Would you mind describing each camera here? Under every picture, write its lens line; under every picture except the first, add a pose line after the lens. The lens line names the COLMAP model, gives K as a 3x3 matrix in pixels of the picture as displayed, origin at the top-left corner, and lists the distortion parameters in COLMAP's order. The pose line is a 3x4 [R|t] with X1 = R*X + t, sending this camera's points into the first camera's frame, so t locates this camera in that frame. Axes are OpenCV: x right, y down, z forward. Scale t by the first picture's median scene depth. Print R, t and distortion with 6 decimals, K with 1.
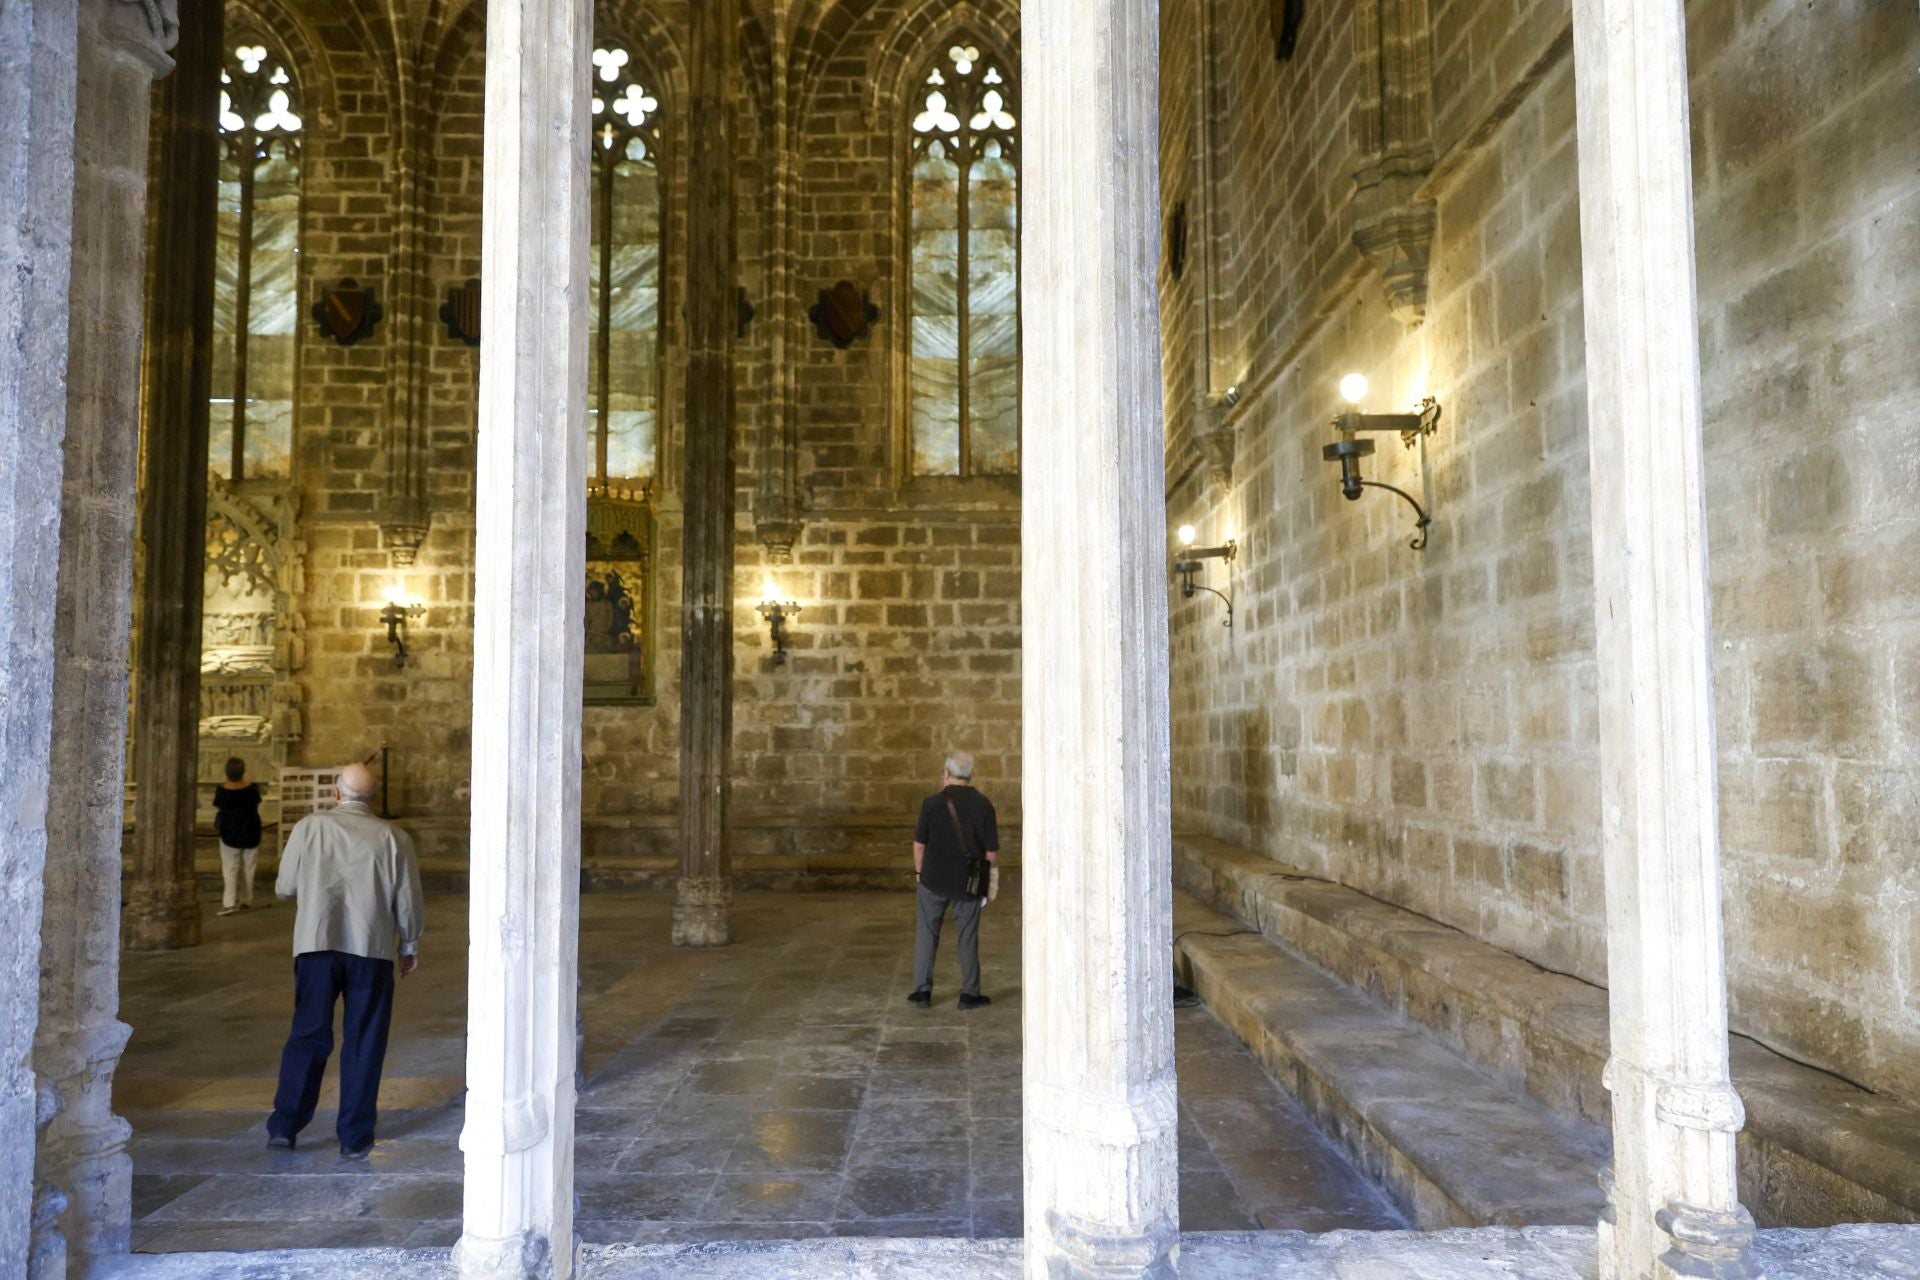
lens RADIAL K [[1271.4, 0, 965.5], [0, 1271.4, 645.4], [0, 0, 1]] dist [-0.008901, 0.021525]
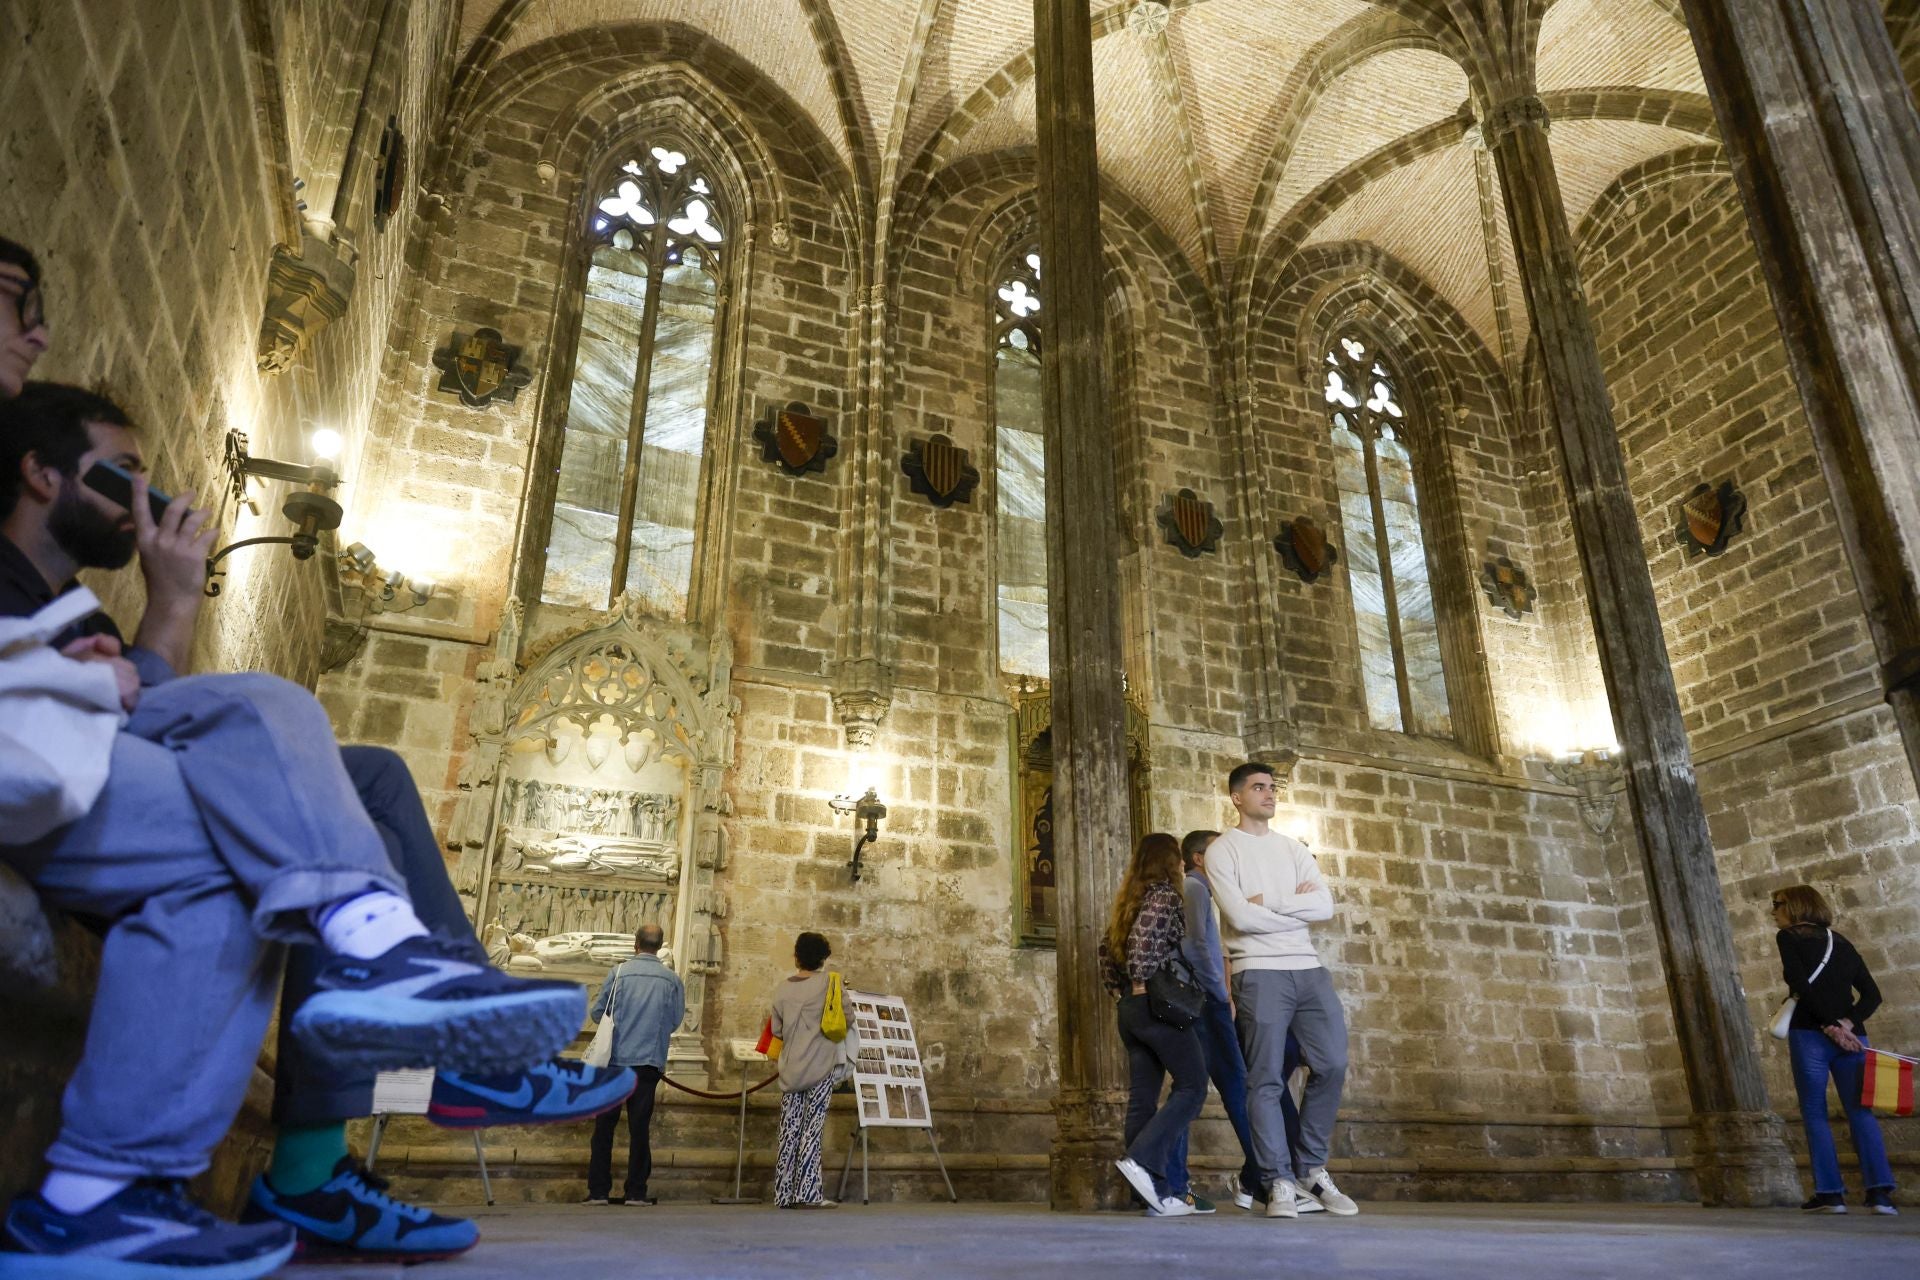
lens RADIAL K [[1271.4, 0, 965.5], [0, 1271.4, 645.4], [0, 0, 1]] dist [-0.008901, 0.021525]
pose [[0.931918, 0.149151, 0.330580, -0.639220], [-0.032607, 0.942285, -0.333220, 0.129724], [-0.361200, 0.299754, 0.882996, 0.285392]]
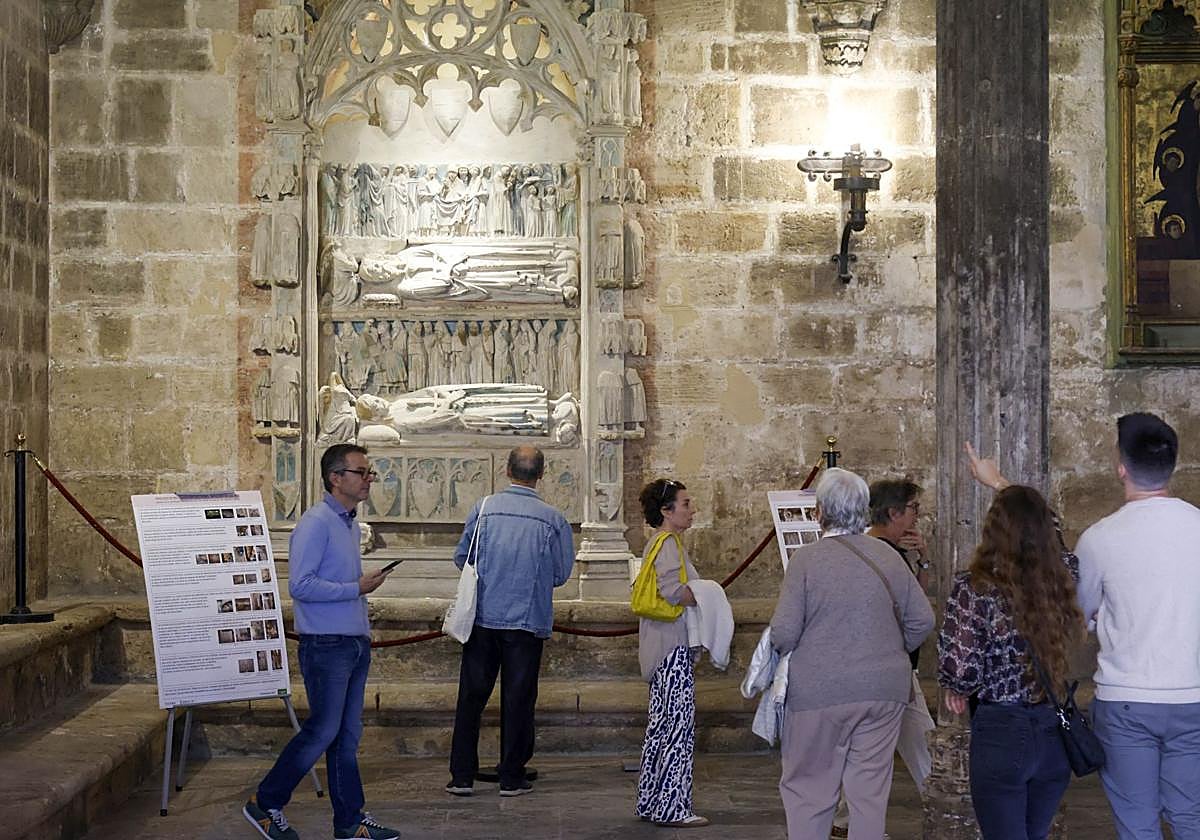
lens RADIAL K [[2504.3, 0, 600.0], [0, 2504.3, 420.0], [0, 0, 1]] dist [0.036952, -0.052984]
pose [[0.999665, 0.007004, 0.024897, -0.551749], [-0.008427, 0.998309, 0.057522, 0.014773], [-0.024452, -0.057713, 0.998034, 0.061046]]
